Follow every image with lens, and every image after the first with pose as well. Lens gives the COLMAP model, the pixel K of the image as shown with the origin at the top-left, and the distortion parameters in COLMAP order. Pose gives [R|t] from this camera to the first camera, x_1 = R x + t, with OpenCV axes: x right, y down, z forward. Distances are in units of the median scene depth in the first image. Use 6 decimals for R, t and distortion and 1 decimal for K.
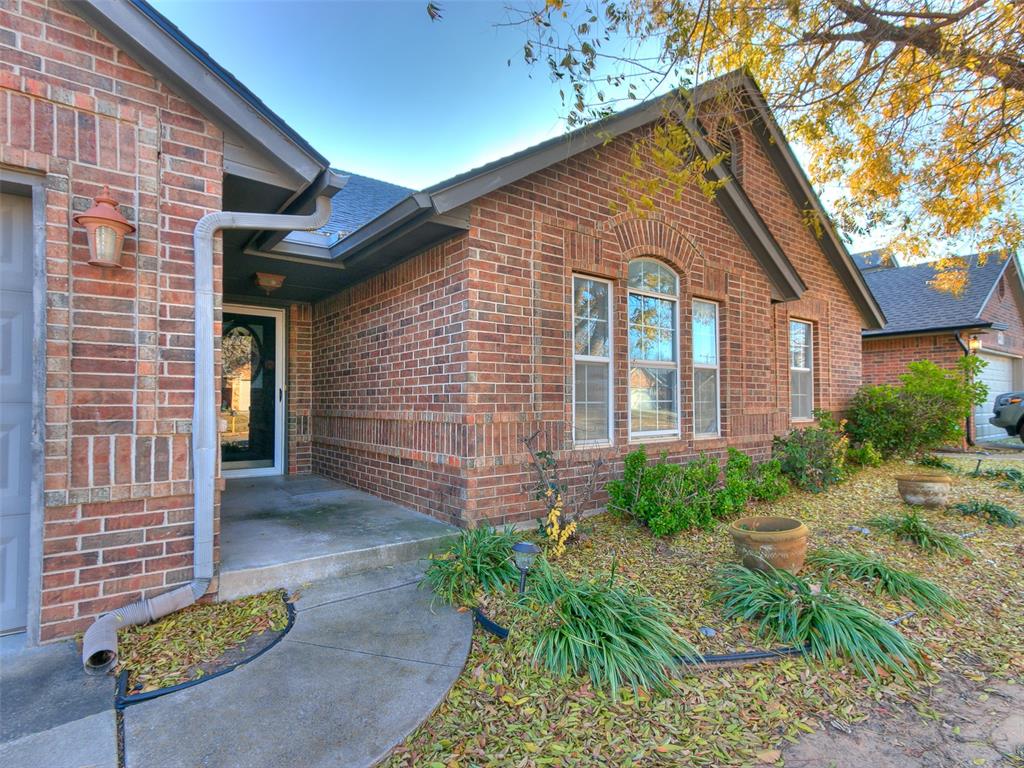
lens RADIAL K [[549.8, 0, 512.0], [0, 549.8, 384.0], [0, 0, 1]] dist [0.000985, 0.000452]
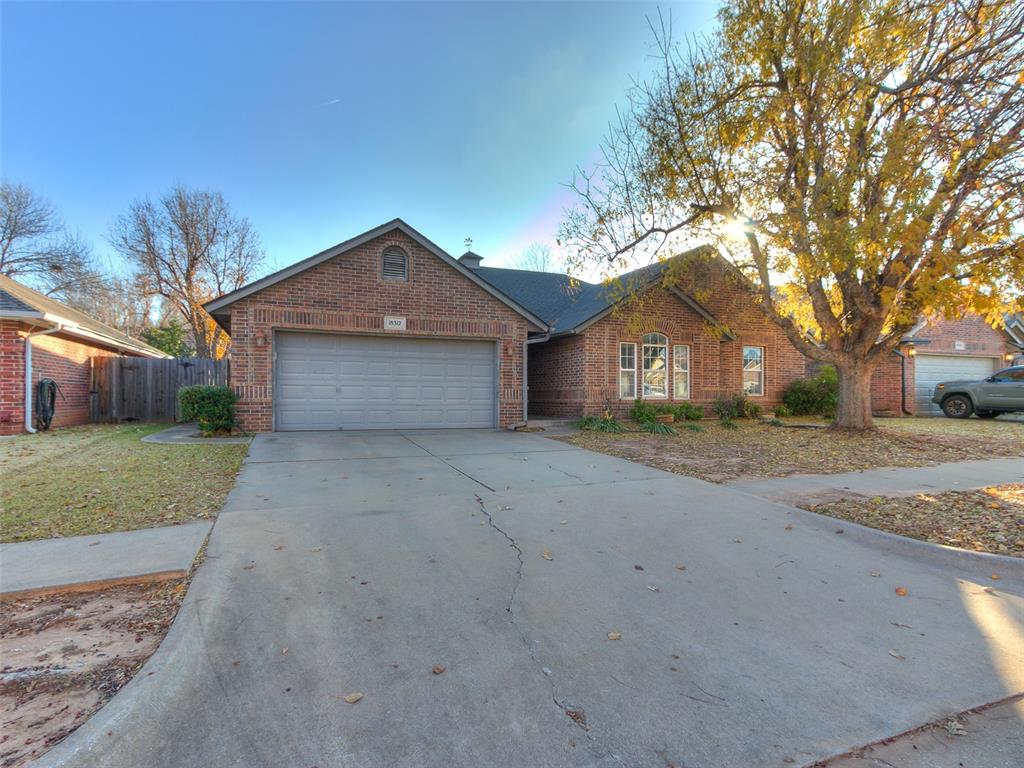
lens RADIAL K [[549.8, 0, 512.0], [0, 549.8, 384.0], [0, 0, 1]] dist [0.000985, 0.000452]
pose [[0.966962, 0.004896, -0.254872, 0.342760], [0.000525, 0.999775, 0.021197, -0.037109], [0.254918, -0.020630, 0.966742, -2.359060]]
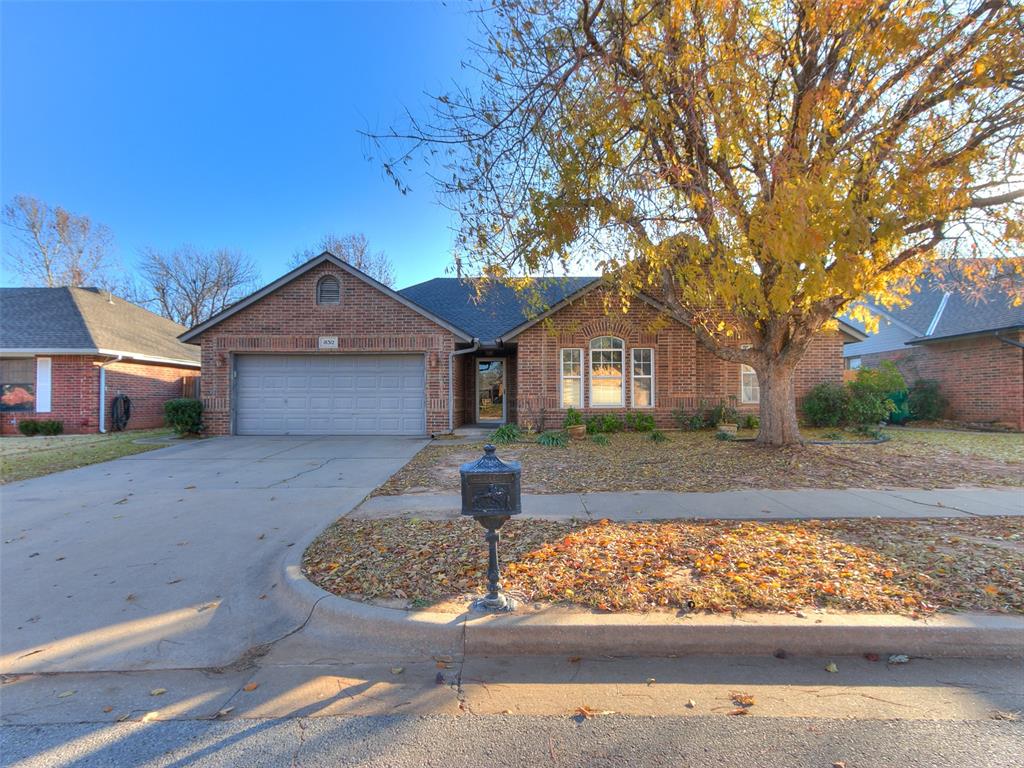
lens RADIAL K [[549.8, 0, 512.0], [0, 549.8, 384.0], [0, 0, 1]] dist [0.000985, 0.000452]
pose [[0.784834, -0.014069, -0.619547, 1.913930], [0.023424, 0.999701, 0.006972, -0.042531], [0.619263, -0.019984, 0.784929, -1.642802]]
